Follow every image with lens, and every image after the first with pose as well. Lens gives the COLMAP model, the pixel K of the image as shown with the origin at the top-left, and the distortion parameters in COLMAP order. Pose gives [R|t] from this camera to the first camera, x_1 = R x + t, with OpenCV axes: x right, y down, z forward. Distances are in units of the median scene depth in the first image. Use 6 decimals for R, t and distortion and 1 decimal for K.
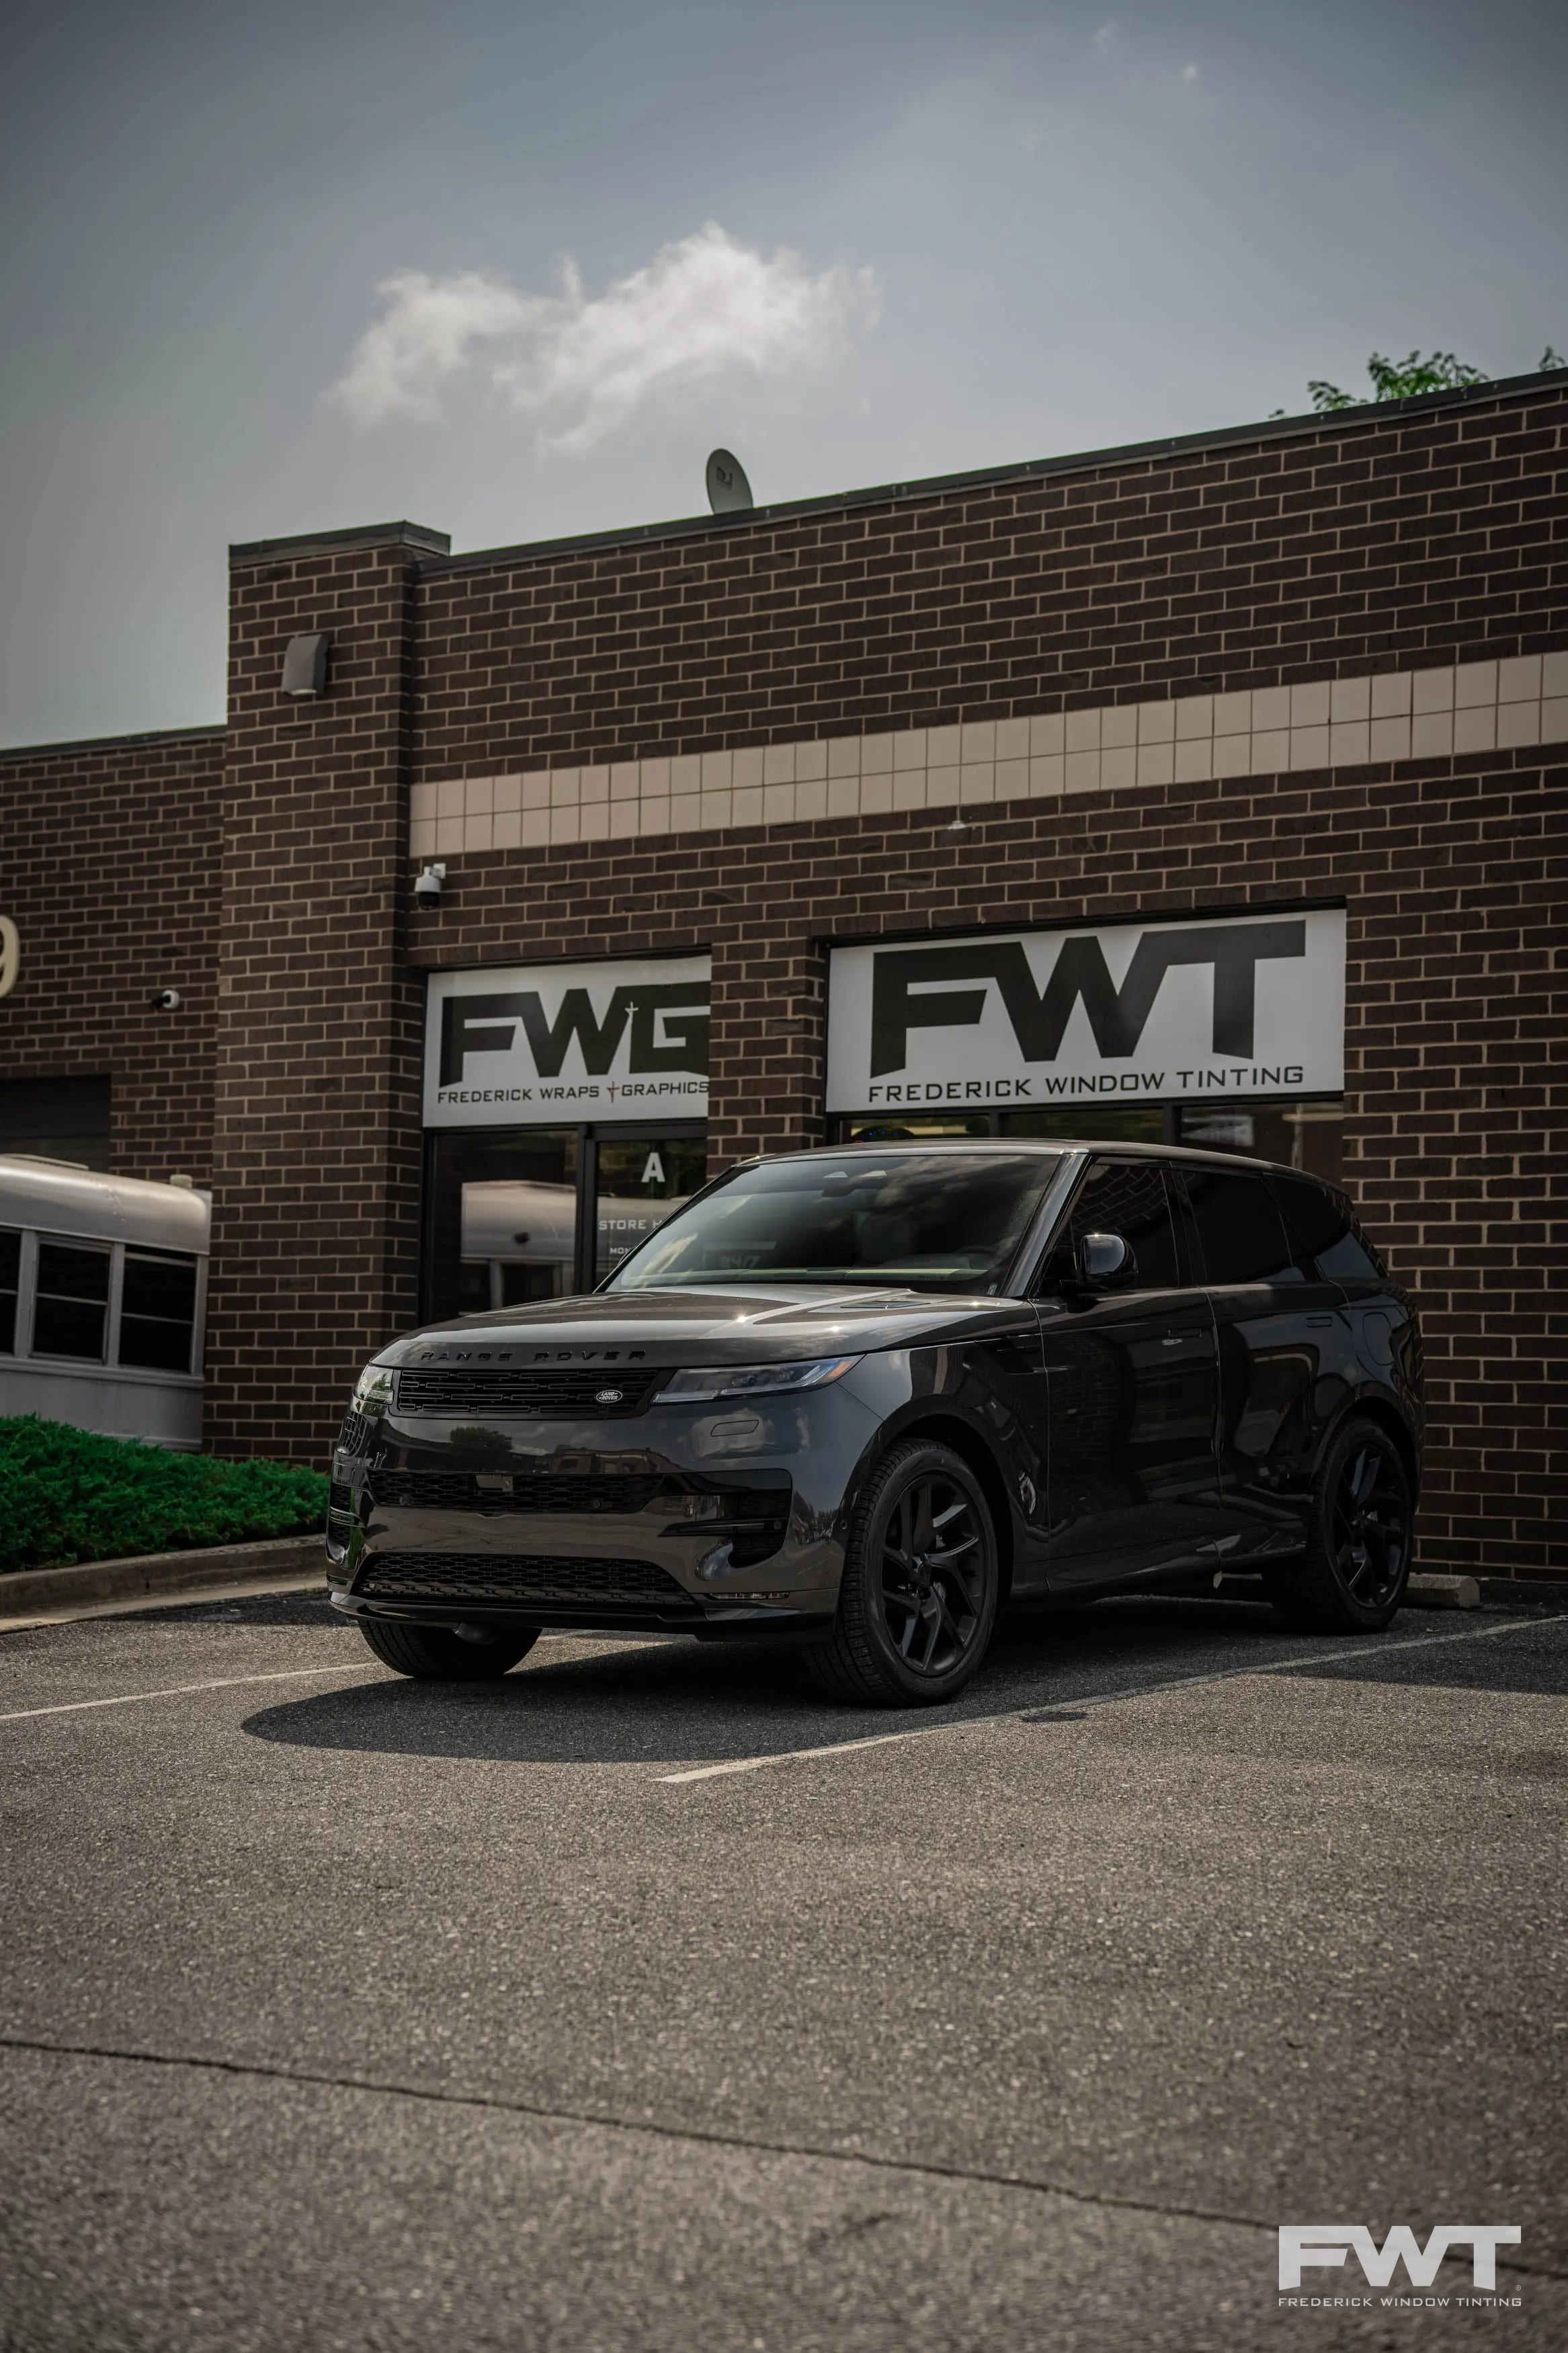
lens RADIAL K [[3645.5, 0, 754.4], [0, 3645.5, 1182.4], [0, 0, 1]] dist [0.240333, 0.138410]
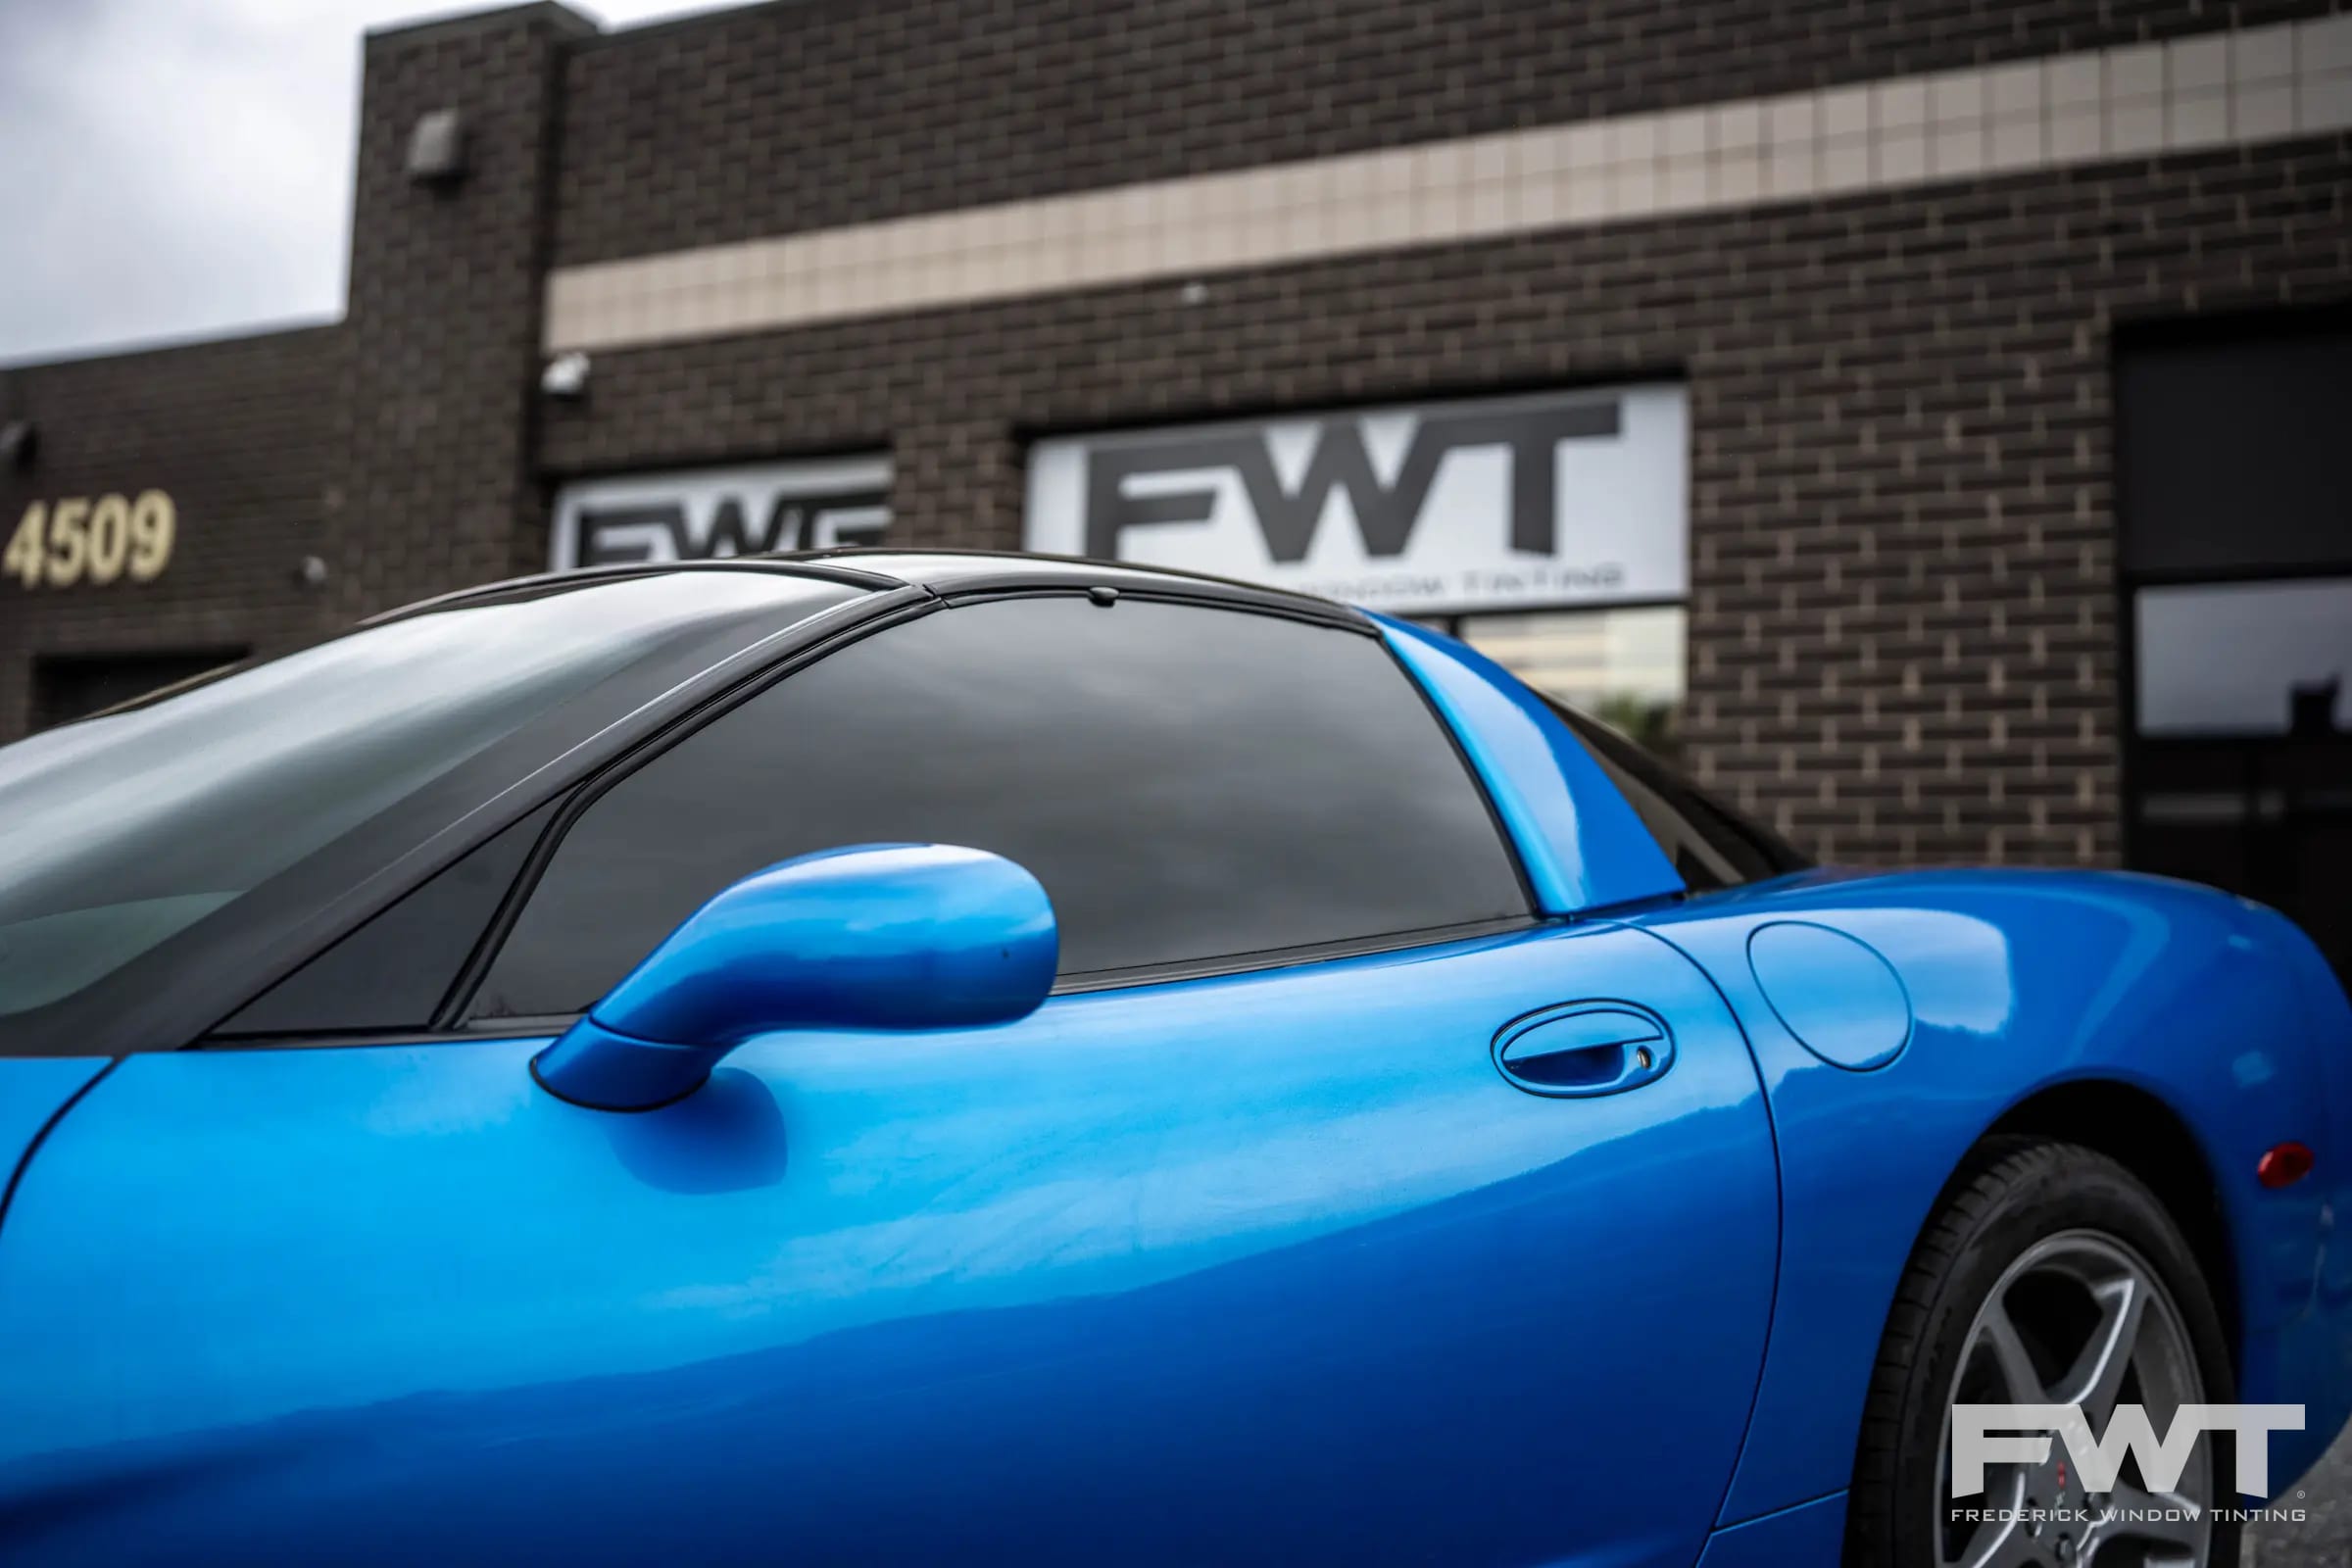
lens RADIAL K [[2356.3, 0, 1176.0], [0, 2356.3, 784.0], [0, 0, 1]] dist [-0.078176, 0.139492]
pose [[0.986861, 0.024923, 0.159635, -0.033682], [-0.020691, 0.999390, -0.028120, 0.033020], [-0.160239, 0.024448, 0.986775, 0.460310]]
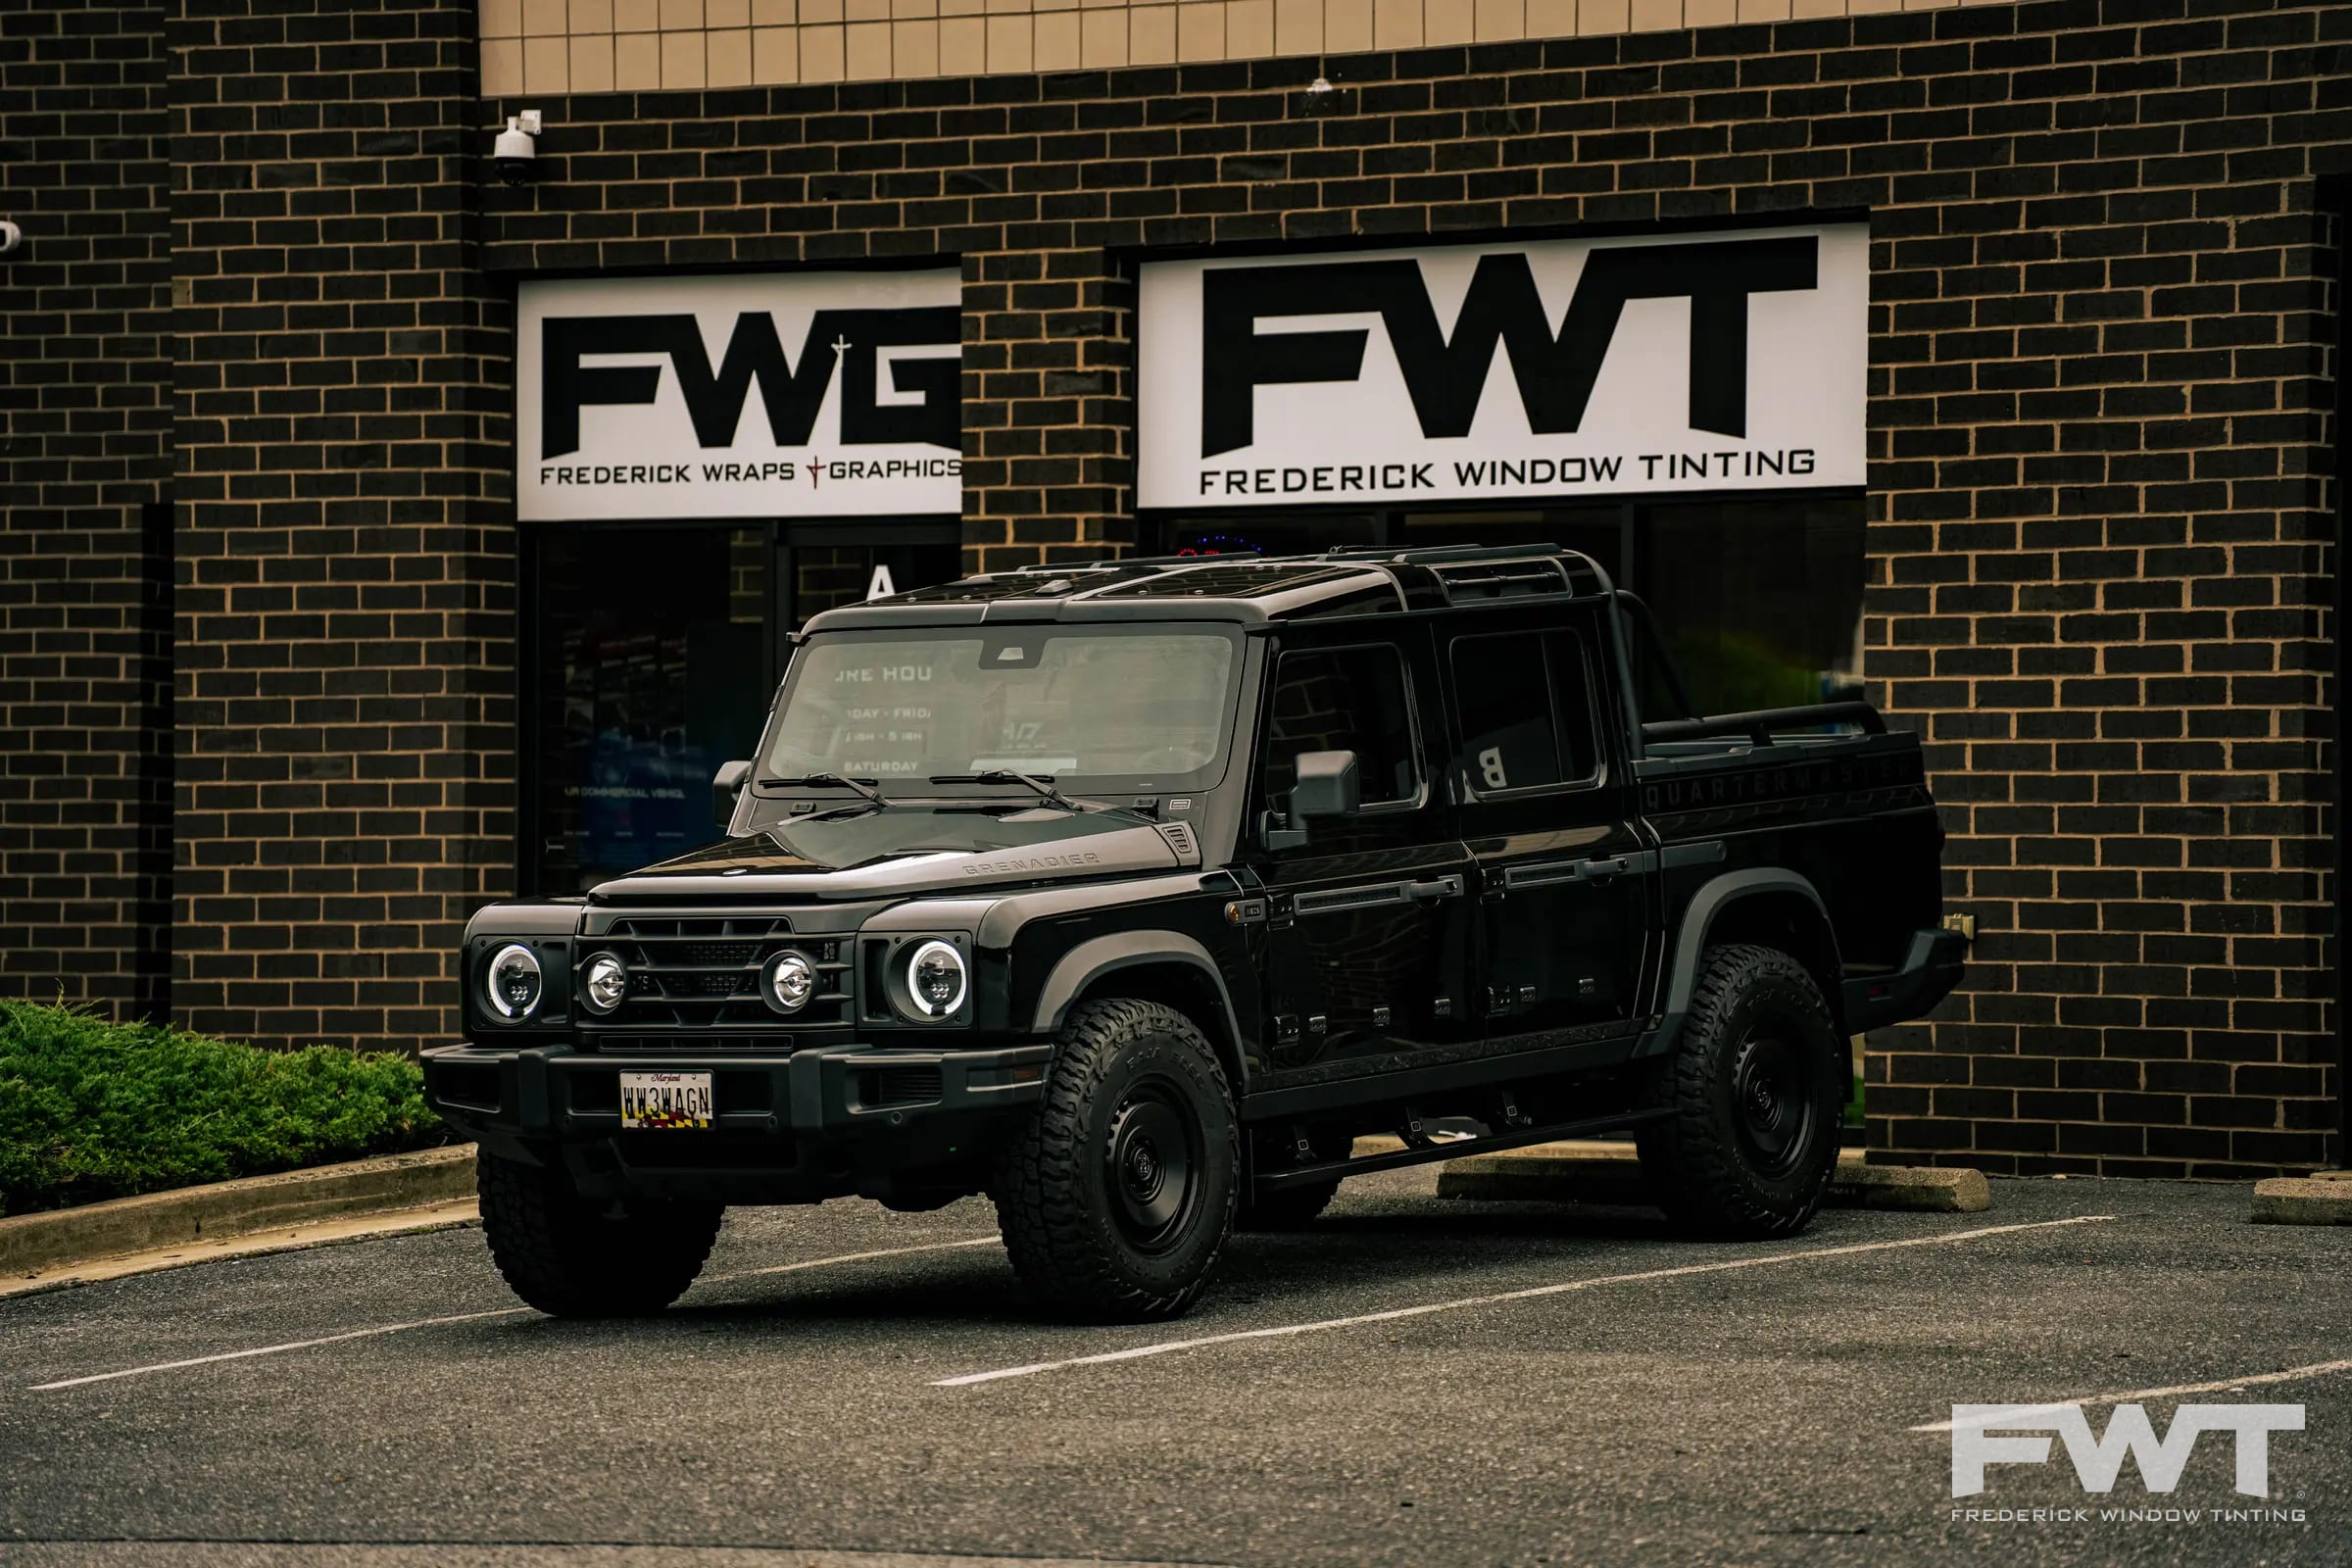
lens RADIAL K [[9351.2, 0, 1191.7], [0, 9351.2, 762.5], [0, 0, 1]] dist [2.011719, 11.012433]
pose [[0.999703, -0.020936, 0.012439, 0.007355], [0.020214, 0.998248, 0.055616, -0.070524], [-0.013582, -0.055348, 0.998375, -0.751398]]
